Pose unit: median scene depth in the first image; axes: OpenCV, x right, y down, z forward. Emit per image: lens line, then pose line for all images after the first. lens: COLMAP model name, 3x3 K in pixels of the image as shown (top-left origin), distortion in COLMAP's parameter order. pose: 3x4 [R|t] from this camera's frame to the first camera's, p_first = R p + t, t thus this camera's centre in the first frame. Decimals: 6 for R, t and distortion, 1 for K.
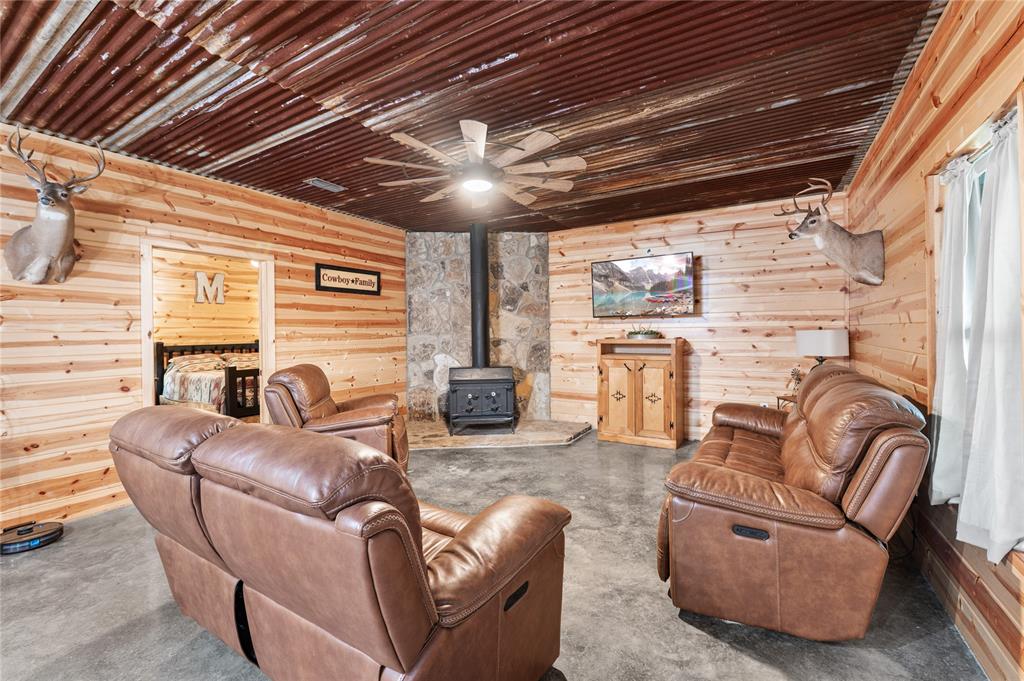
lens RADIAL K [[421.0, 0, 520.3], [0, 421.0, 338.4], [0, 0, 1]] dist [-0.009813, -0.000043]
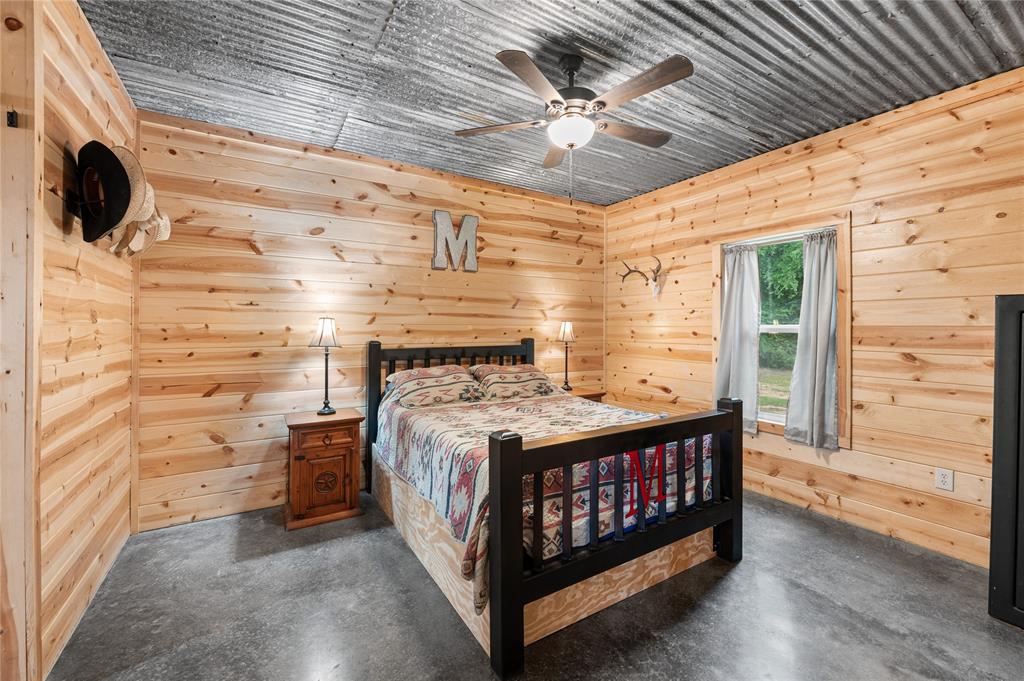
lens RADIAL K [[421.0, 0, 516.2], [0, 421.0, 333.0], [0, 0, 1]] dist [-0.009813, -0.000043]
pose [[0.880050, 0.016046, -0.474610, -0.413619], [-0.018210, 0.999834, 0.000036, -0.004477], [0.474532, 0.008611, 0.880196, 0.561701]]
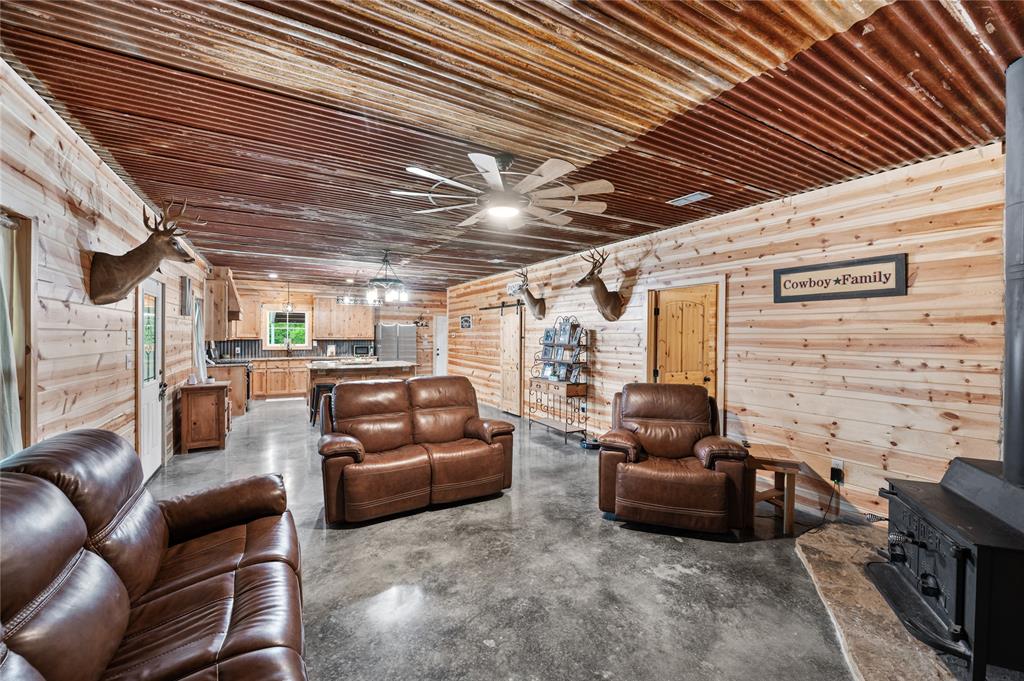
lens RADIAL K [[421.0, 0, 517.8], [0, 421.0, 338.9], [0, 0, 1]] dist [-0.009813, -0.000043]
pose [[-0.493151, 0.016826, -0.869781, 0.582111], [-0.018519, 0.999383, 0.029833, -0.072618], [0.869747, 0.030819, -0.492535, 1.185722]]
